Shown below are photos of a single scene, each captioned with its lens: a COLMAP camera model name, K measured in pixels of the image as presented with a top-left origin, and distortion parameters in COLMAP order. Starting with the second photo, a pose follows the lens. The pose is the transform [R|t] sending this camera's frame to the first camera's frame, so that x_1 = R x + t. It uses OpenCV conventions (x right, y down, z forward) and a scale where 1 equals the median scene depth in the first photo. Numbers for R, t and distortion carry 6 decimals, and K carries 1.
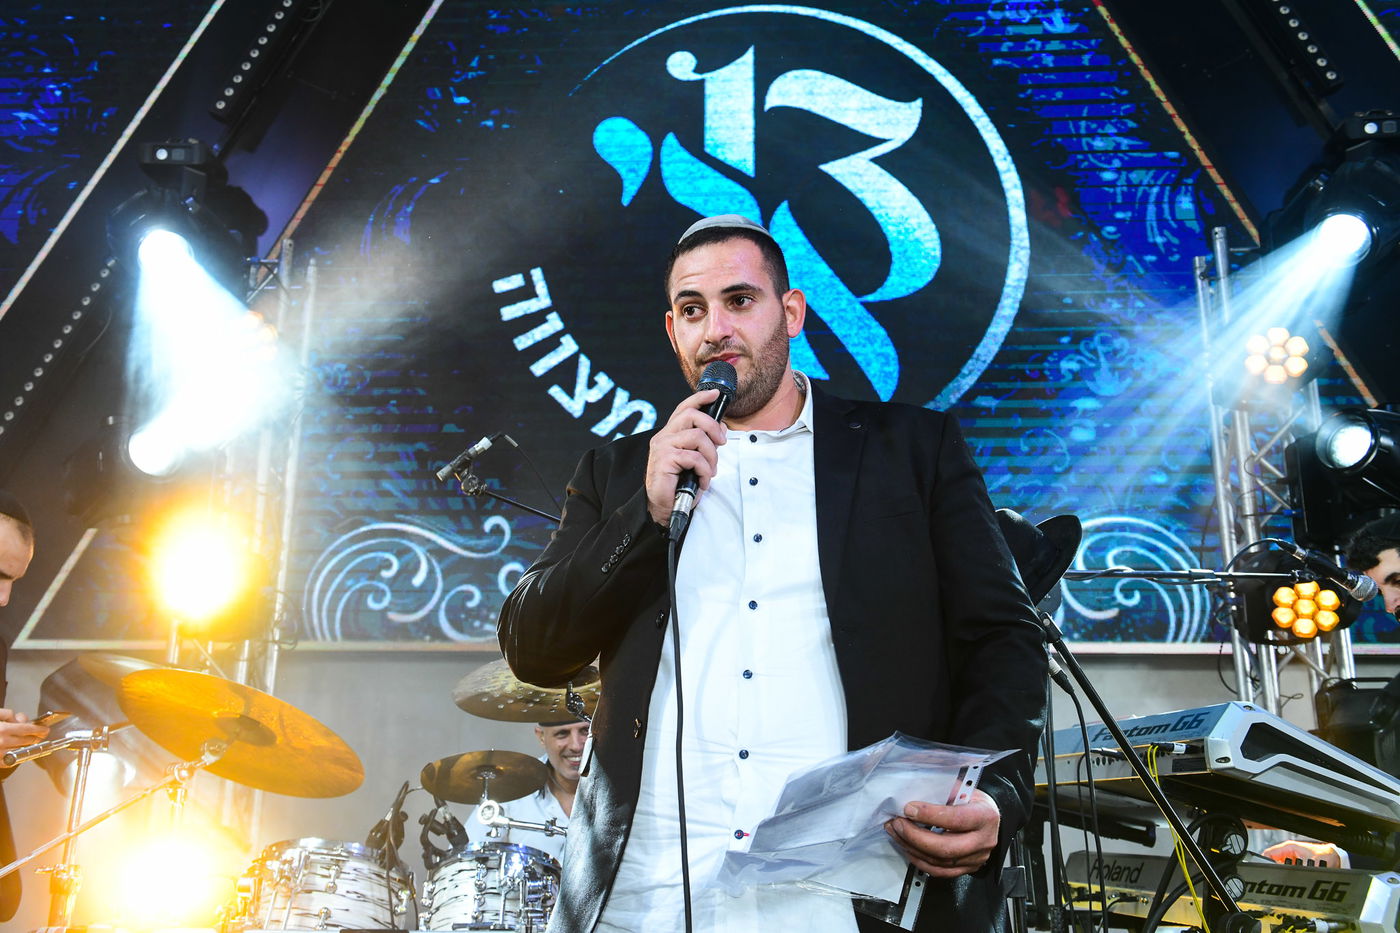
lens RADIAL K [[1292.4, 0, 700.0], [0, 1292.4, 466.5], [0, 0, 1]] dist [0.013874, 0.004392]
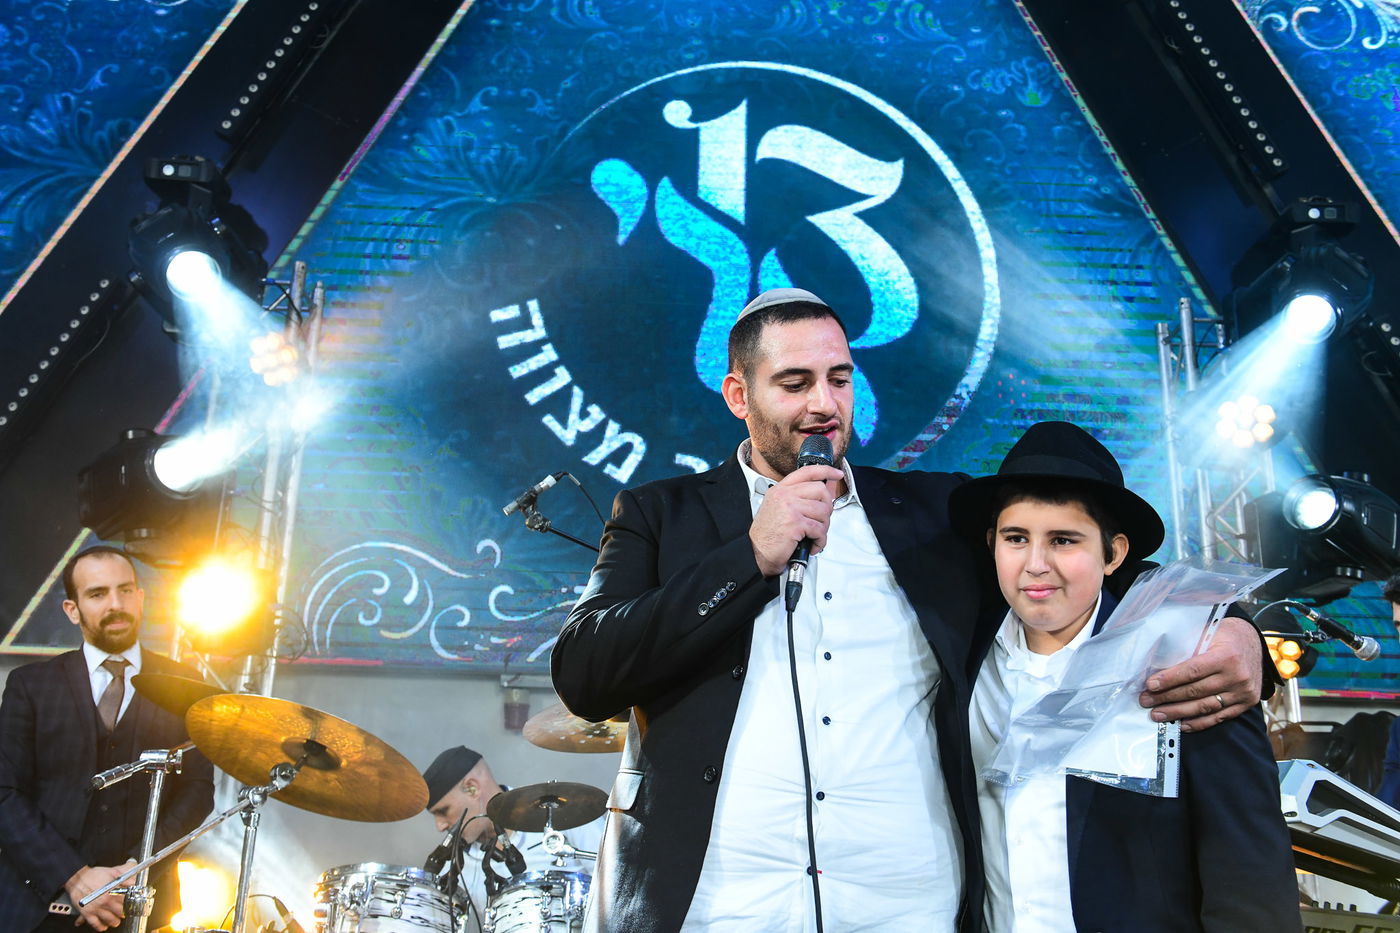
lens RADIAL K [[1241.7, 0, 700.0], [0, 1241.7, 466.5], [0, 0, 1]] dist [0.002461, 0.005205]
pose [[0.996279, 0.041226, 0.075685, -0.065743], [-0.040140, 0.999069, -0.015820, -0.010119], [-0.076266, 0.012723, 0.997006, 0.000112]]
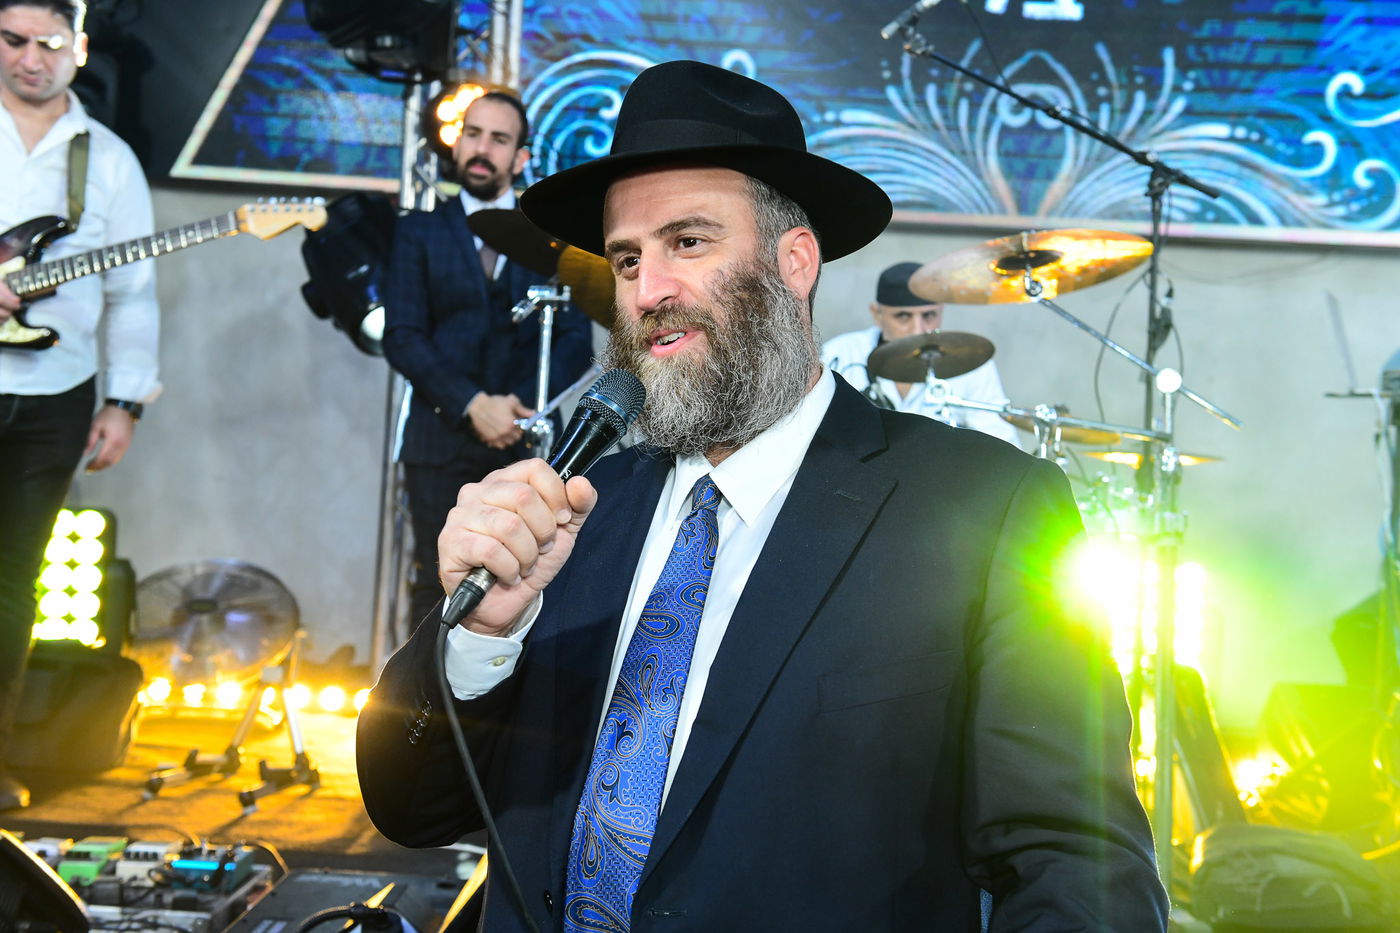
lens RADIAL K [[1656.3, 0, 700.0], [0, 1656.3, 466.5], [0, 0, 1]] dist [0.099821, -0.016125]
pose [[0.998600, 0.052517, 0.006397, -0.172248], [-0.052052, 0.953663, 0.296341, -0.023412], [0.009463, -0.296259, 0.955061, -0.119019]]
